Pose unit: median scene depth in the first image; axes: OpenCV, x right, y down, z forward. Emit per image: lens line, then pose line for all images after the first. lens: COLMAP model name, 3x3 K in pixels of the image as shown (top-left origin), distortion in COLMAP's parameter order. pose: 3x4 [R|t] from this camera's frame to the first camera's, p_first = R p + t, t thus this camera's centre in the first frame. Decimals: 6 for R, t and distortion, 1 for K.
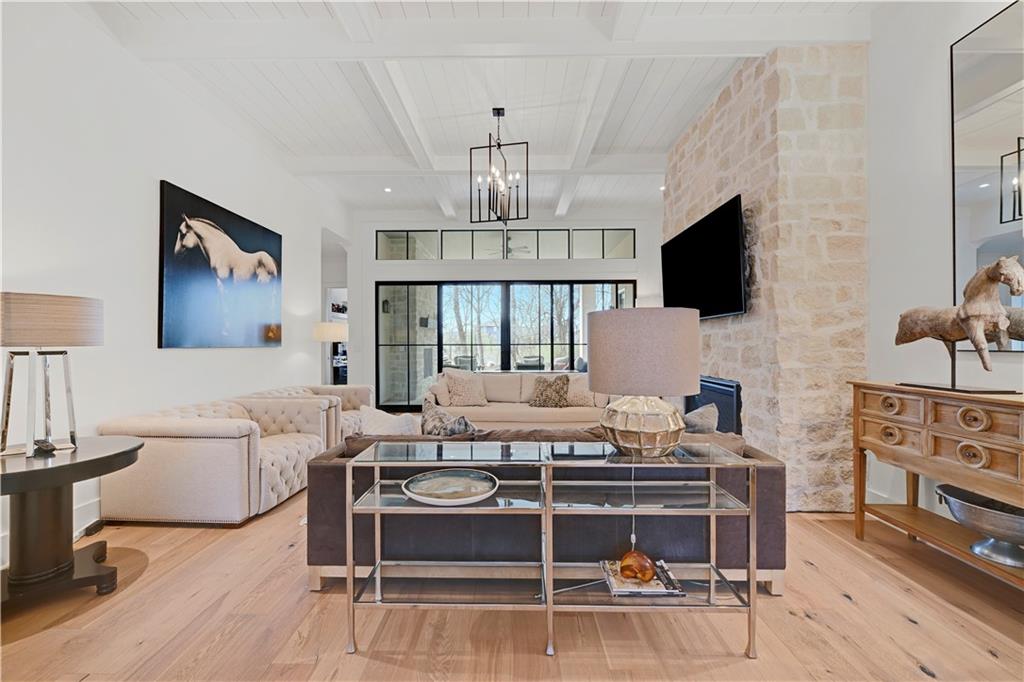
lens RADIAL K [[402.2, 0, 510.7], [0, 402.2, 340.6], [0, 0, 1]] dist [0.000419, 0.000575]
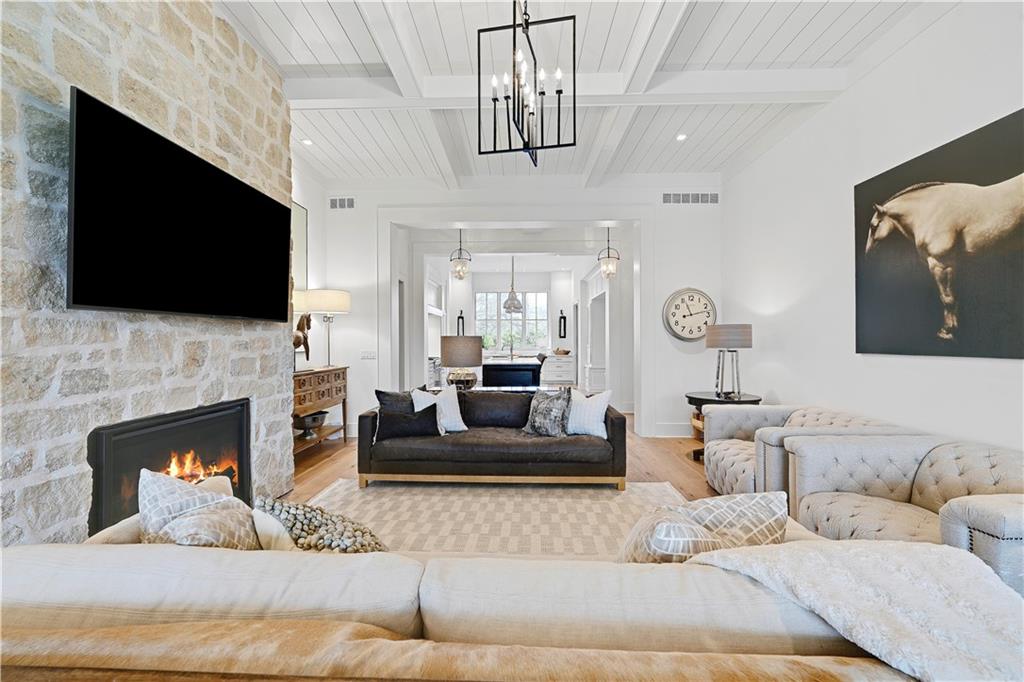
lens RADIAL K [[405.1, 0, 510.7], [0, 405.1, 341.5], [0, 0, 1]] dist [-0.000440, -0.000191]
pose [[-0.999838, 0.005548, 0.017108, -0.021456], [0.005468, 0.999974, -0.004742, -0.011570], [-0.017134, -0.004648, -0.999842, 2.092867]]
